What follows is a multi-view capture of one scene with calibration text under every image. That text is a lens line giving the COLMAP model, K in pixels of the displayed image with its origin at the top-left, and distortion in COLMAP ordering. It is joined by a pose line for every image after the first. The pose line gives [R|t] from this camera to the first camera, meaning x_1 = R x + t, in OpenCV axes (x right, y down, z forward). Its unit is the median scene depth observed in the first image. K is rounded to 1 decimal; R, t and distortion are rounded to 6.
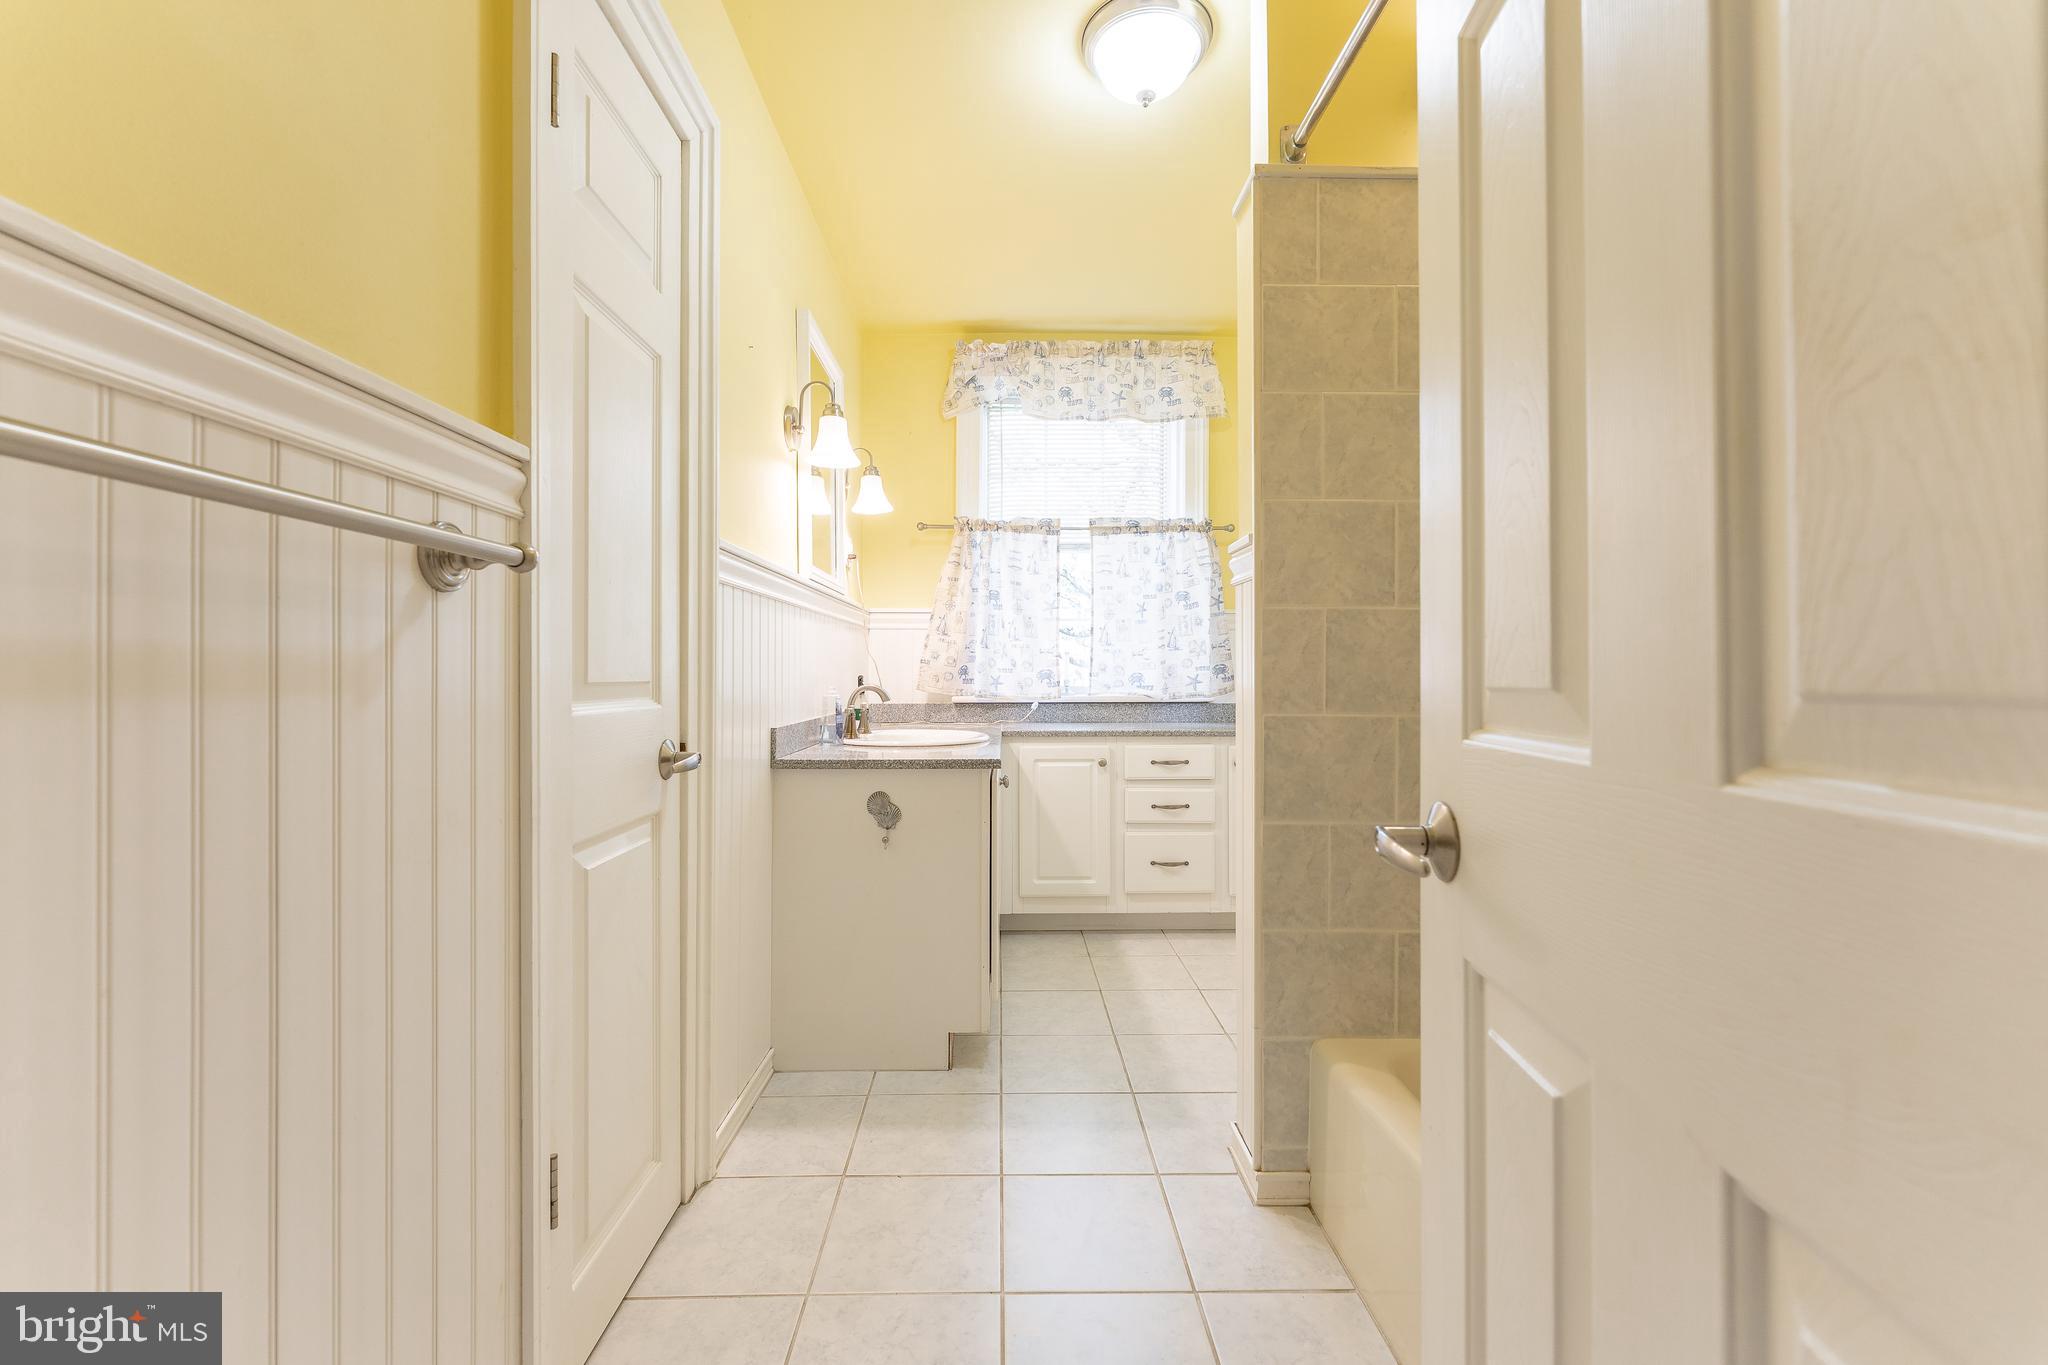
lens RADIAL K [[813.8, 0, 1041.9], [0, 813.8, 686.0], [0, 0, 1]] dist [-0.001236, -0.000222]
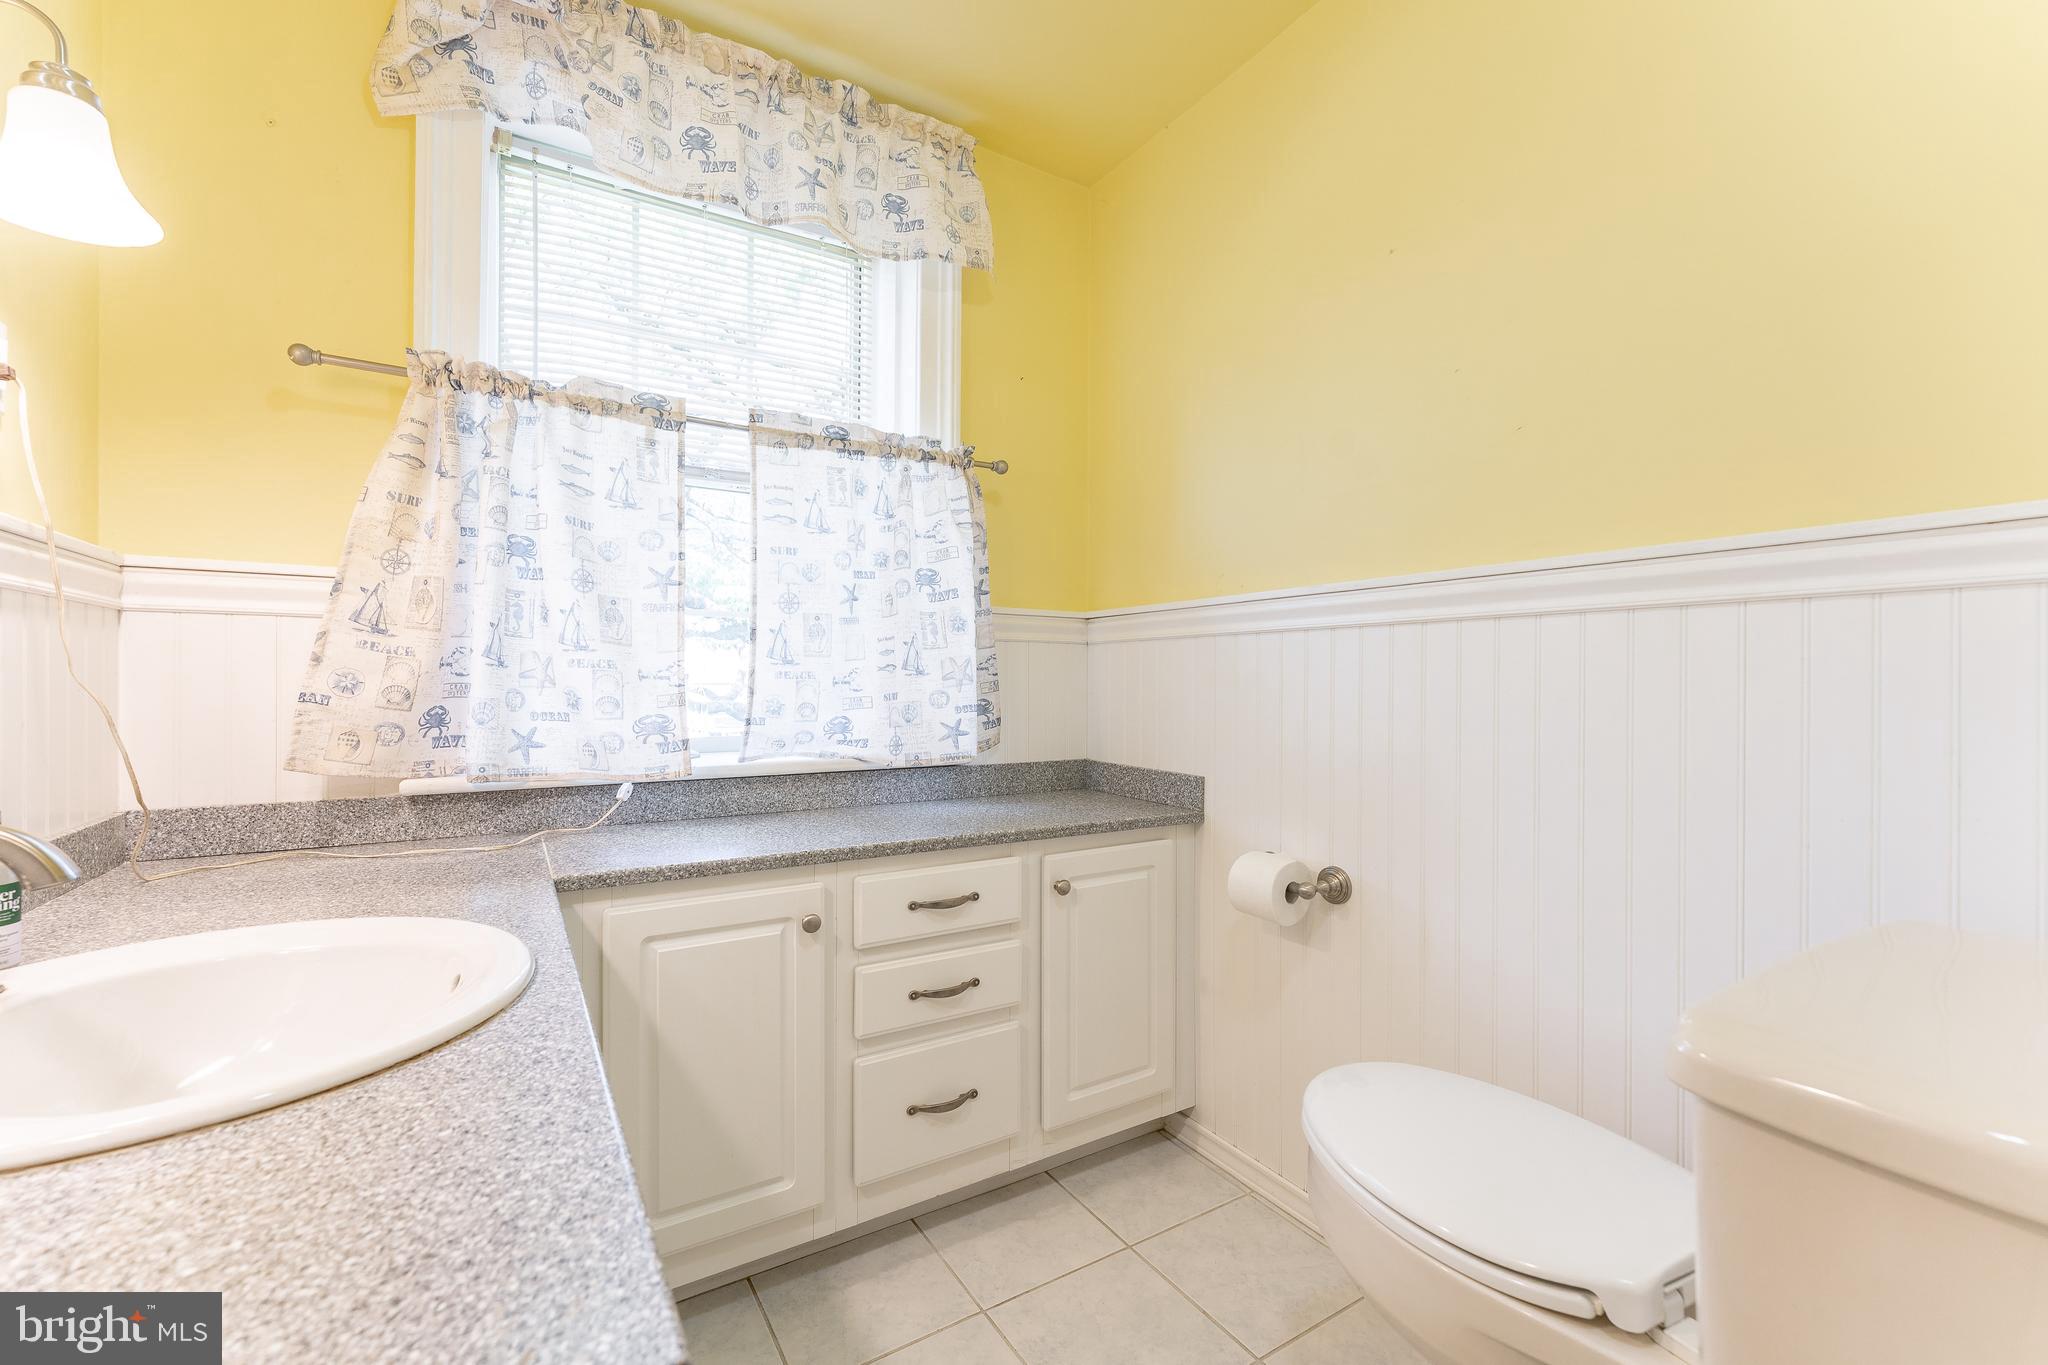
lens RADIAL K [[813.8, 0, 1041.9], [0, 813.8, 686.0], [0, 0, 1]] dist [-0.001236, -0.000222]
pose [[0.857177, 0.000606, 0.515022, -0.044216], [0.007752, 0.999871, -0.014078, -0.027955], [-0.514964, 0.016060, 0.857061, 0.483756]]
